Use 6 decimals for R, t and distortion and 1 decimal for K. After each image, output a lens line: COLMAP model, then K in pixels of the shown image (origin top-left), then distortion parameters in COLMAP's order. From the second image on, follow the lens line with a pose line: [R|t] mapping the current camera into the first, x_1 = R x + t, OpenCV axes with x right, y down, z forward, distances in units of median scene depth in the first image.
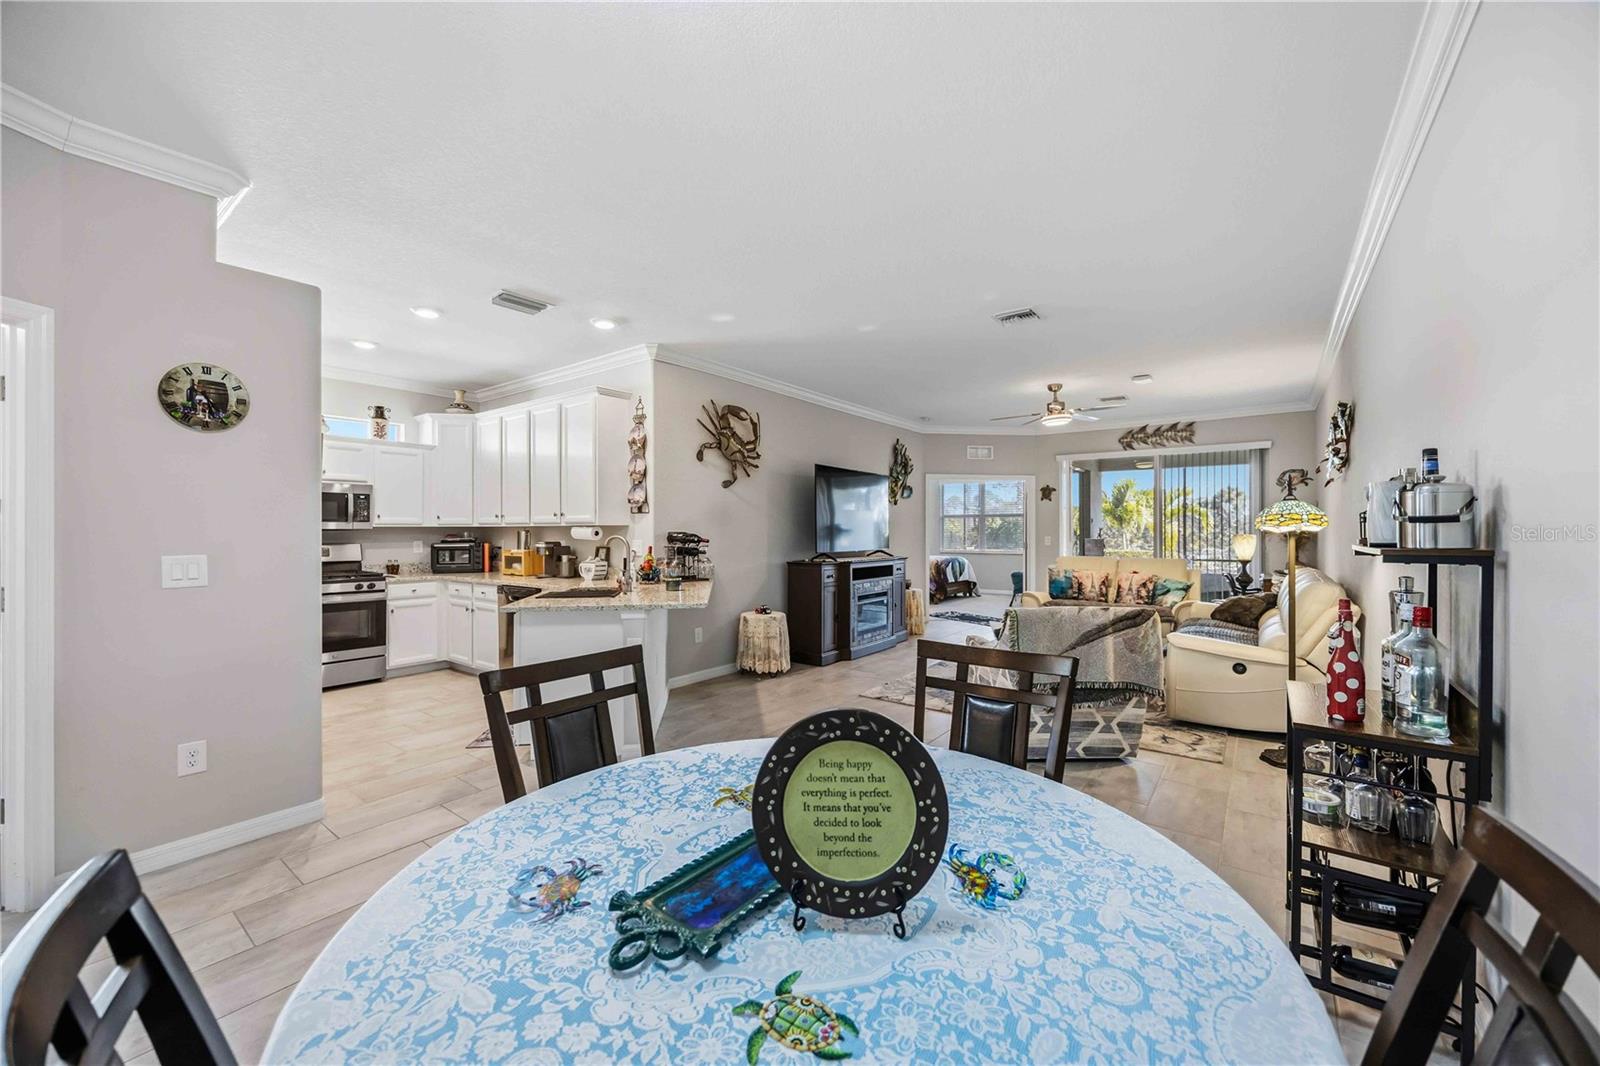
lens RADIAL K [[616.6, 0, 804.6], [0, 616.6, 529.5], [0, 0, 1]] dist [0.000370, -0.000021]
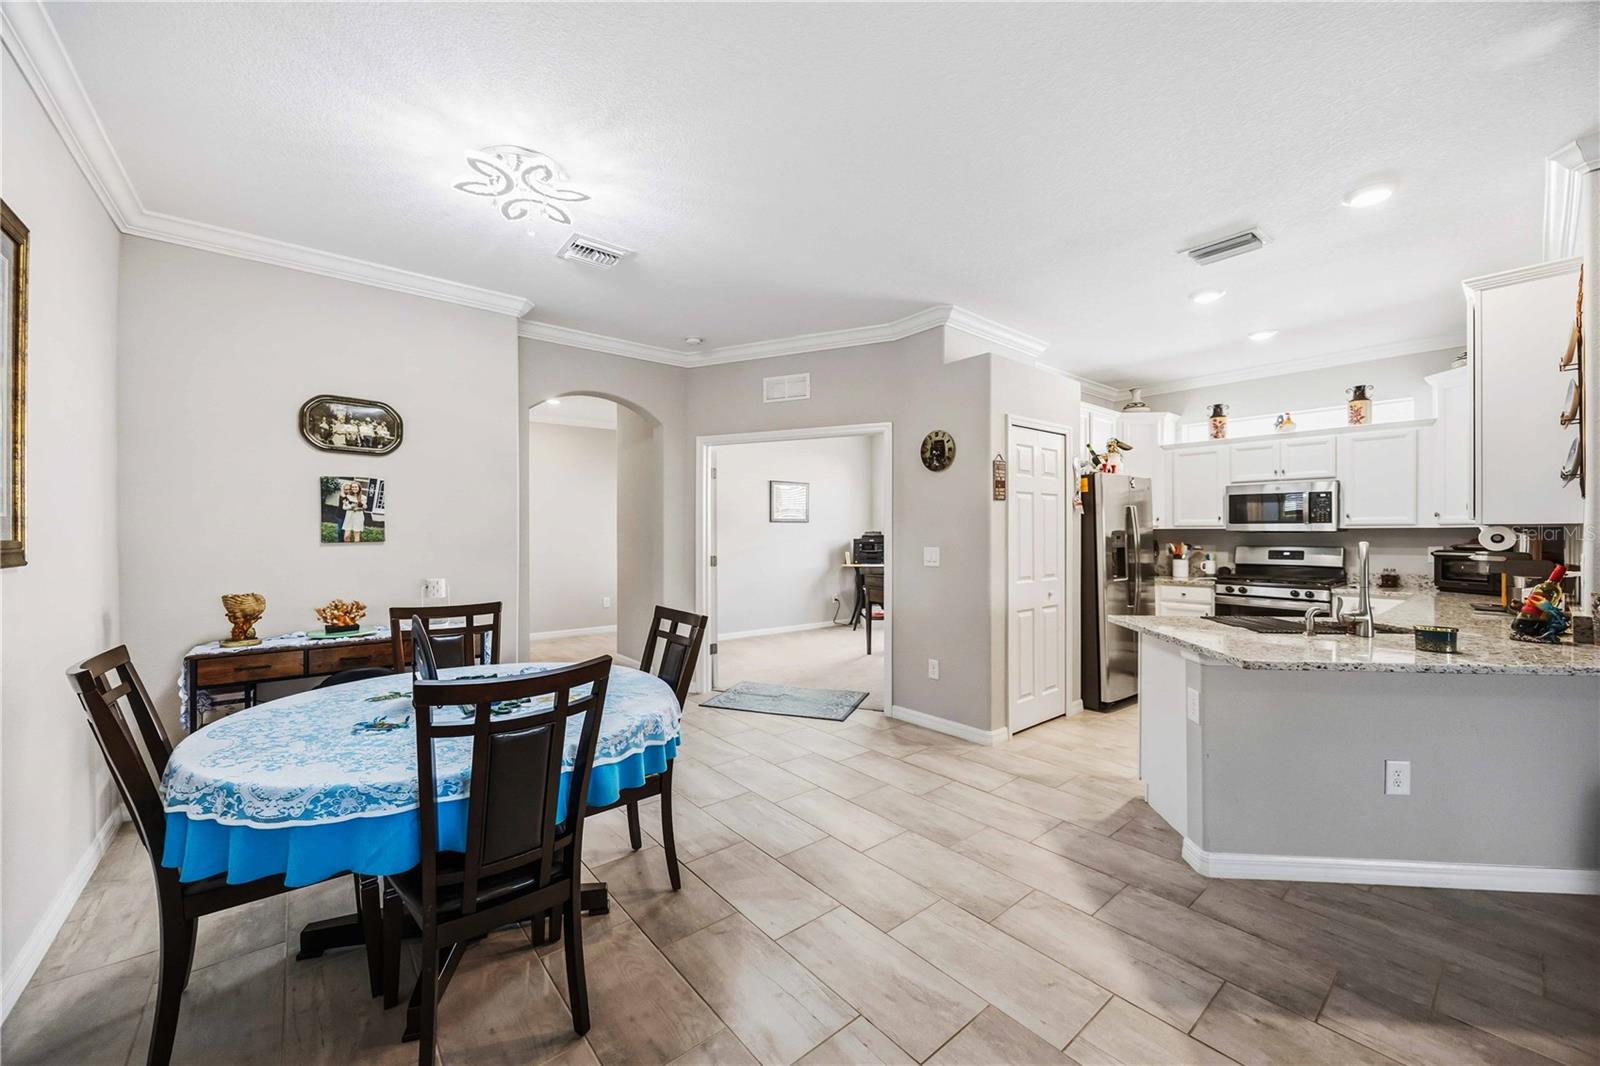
lens RADIAL K [[608.5, 0, 801.6], [0, 608.5, 532.3], [0, 0, 1]] dist [-0.001452, 0.000014]
pose [[-0.228450, 0.002070, -0.973553, 0.303293], [0.000822, 0.999998, 0.001934, -0.001118], [0.973555, -0.000359, -0.228452, 0.455507]]
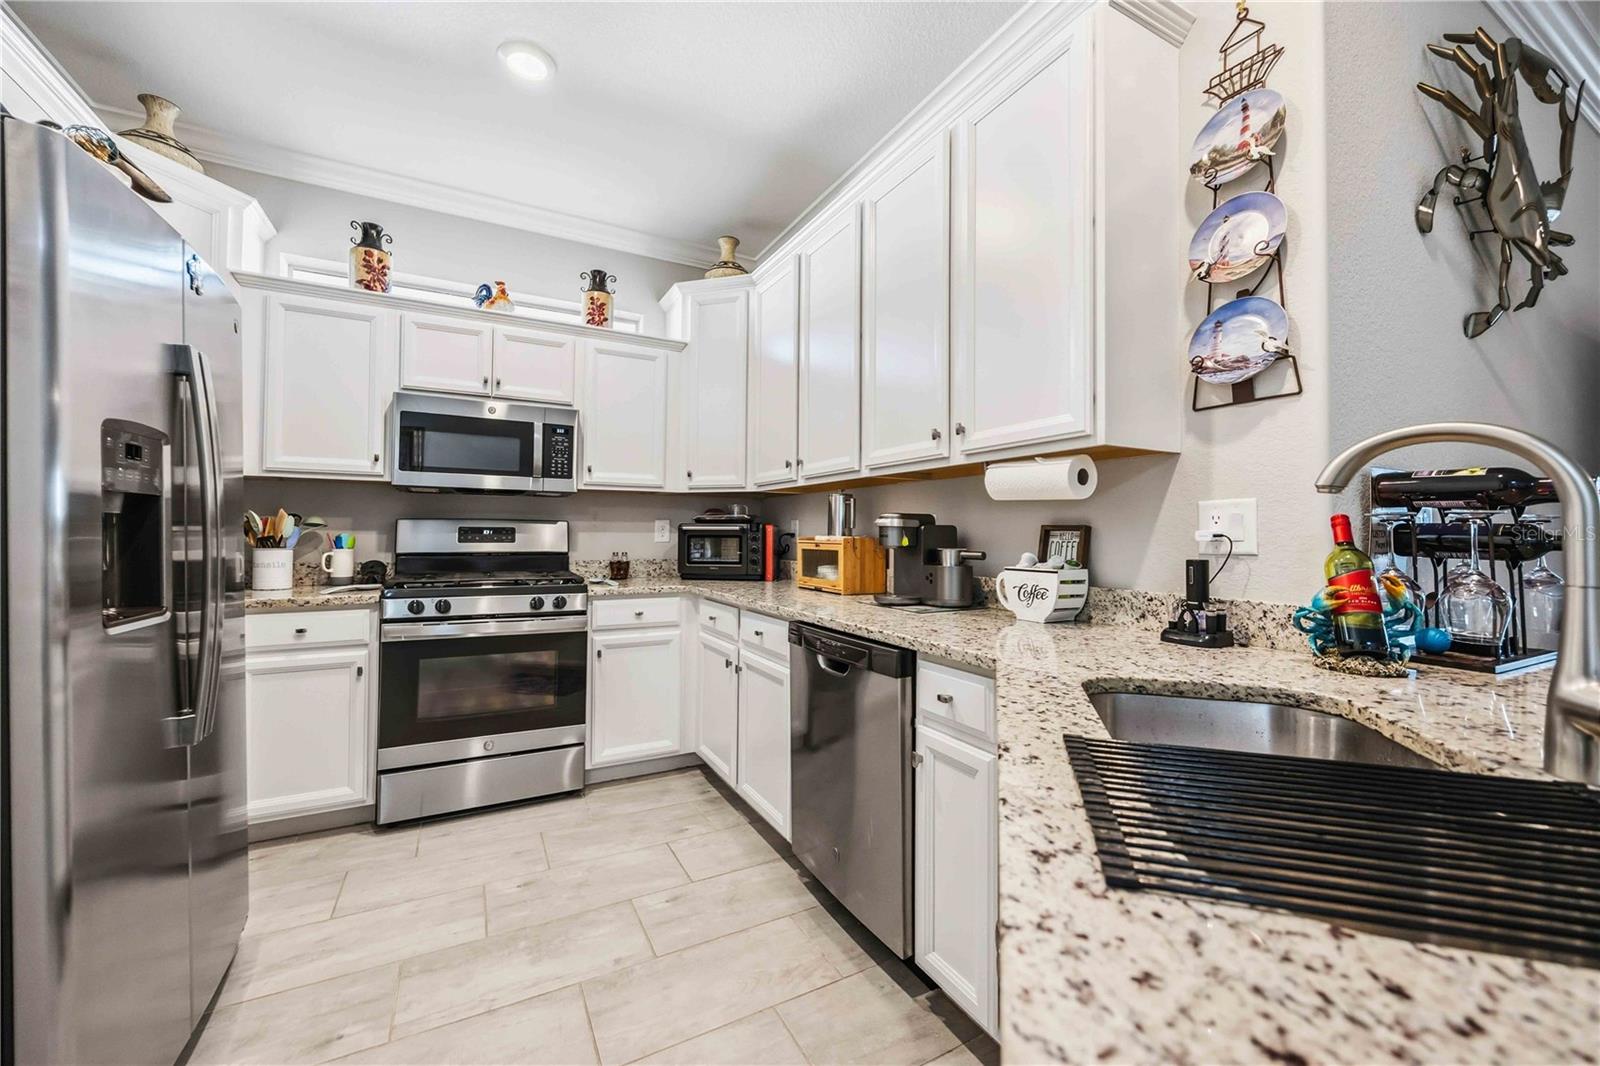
lens RADIAL K [[628.8, 0, 804.1], [0, 628.8, 521.4], [0, 0, 1]] dist [-0.002182, 0.000042]
pose [[0.908397, 0.001863, -0.418105, -0.296384], [-0.010423, 0.999780, -0.018192, 0.031626], [0.417979, 0.020883, 0.908216, 0.587006]]
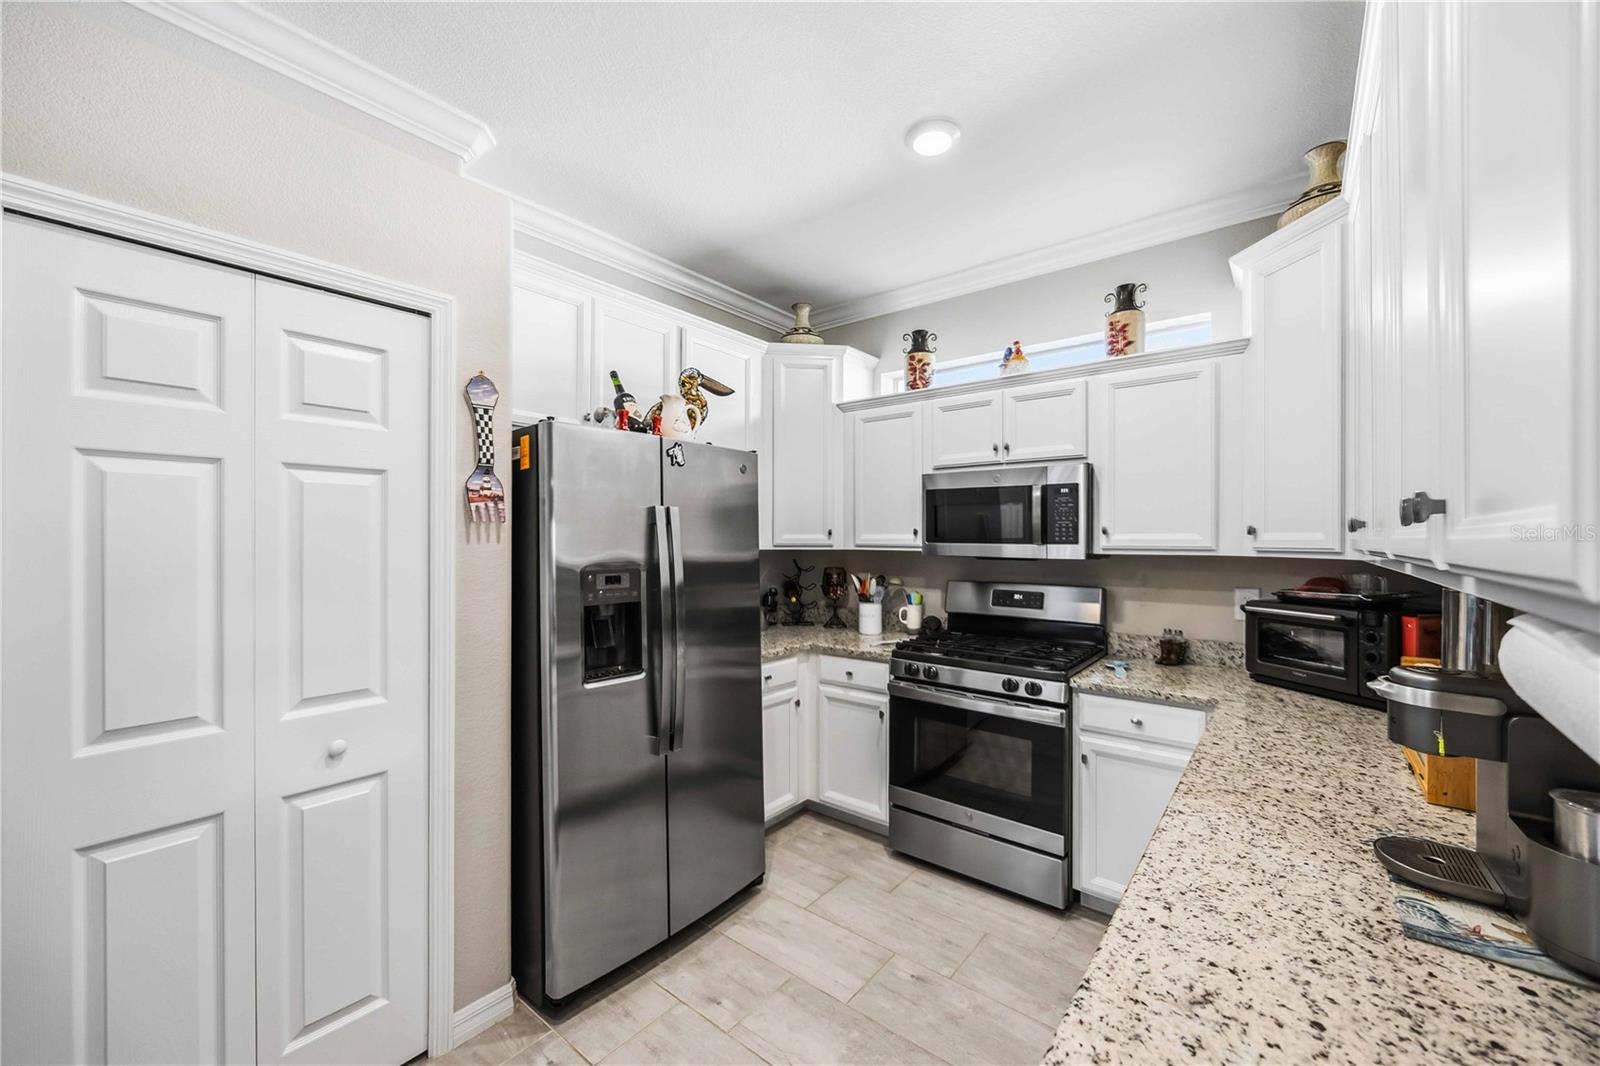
lens RADIAL K [[620.9, 0, 800.9], [0, 620.9, 537.6], [0, 0, 1]] dist [-0.002733, -0.000051]
pose [[-0.031374, 0.001453, -0.999507, -0.236706], [-0.001836, 0.999997, 0.001512, -0.016789], [0.999506, 0.001883, -0.031372, 0.796138]]
